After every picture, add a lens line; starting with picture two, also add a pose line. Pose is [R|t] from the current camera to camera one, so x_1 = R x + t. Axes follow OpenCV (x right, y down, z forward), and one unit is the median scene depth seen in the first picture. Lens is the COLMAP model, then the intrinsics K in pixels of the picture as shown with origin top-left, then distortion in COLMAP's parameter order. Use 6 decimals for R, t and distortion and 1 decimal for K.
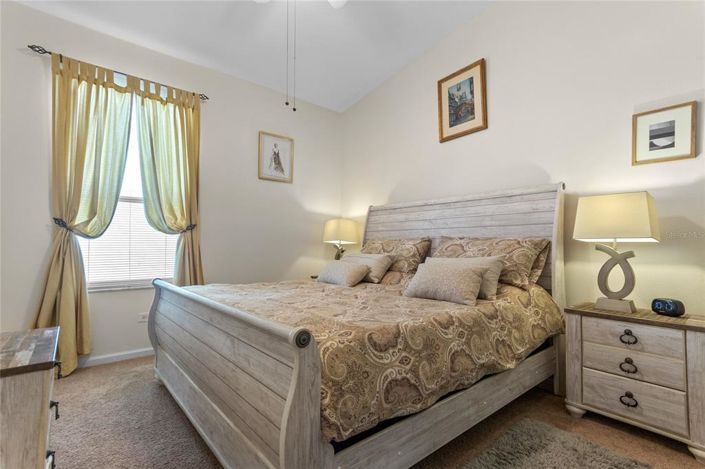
lens RADIAL K [[324.1, 0, 351.8], [0, 324.1, 237.6], [0, 0, 1]] dist [-0.002052, 0.002348]
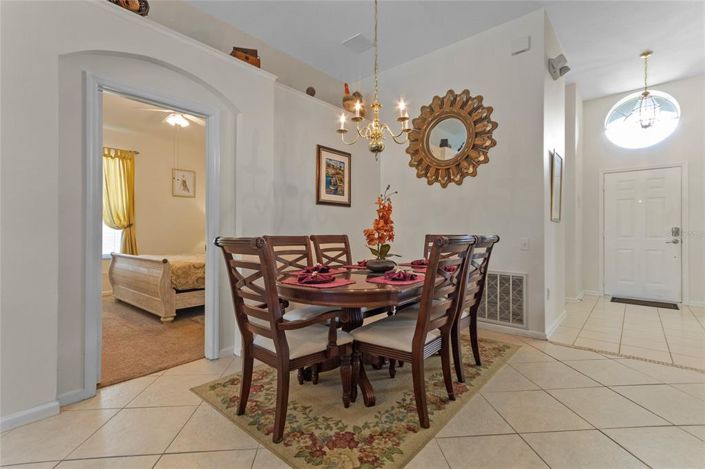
lens RADIAL K [[324.1, 0, 353.5], [0, 324.1, 229.6], [0, 0, 1]] dist [-0.002052, 0.002348]
pose [[0.987871, -0.004444, 0.155214, 0.471048], [0.001739, 0.999844, 0.017556, -0.041562], [-0.155267, -0.017073, 0.987725, -1.012464]]
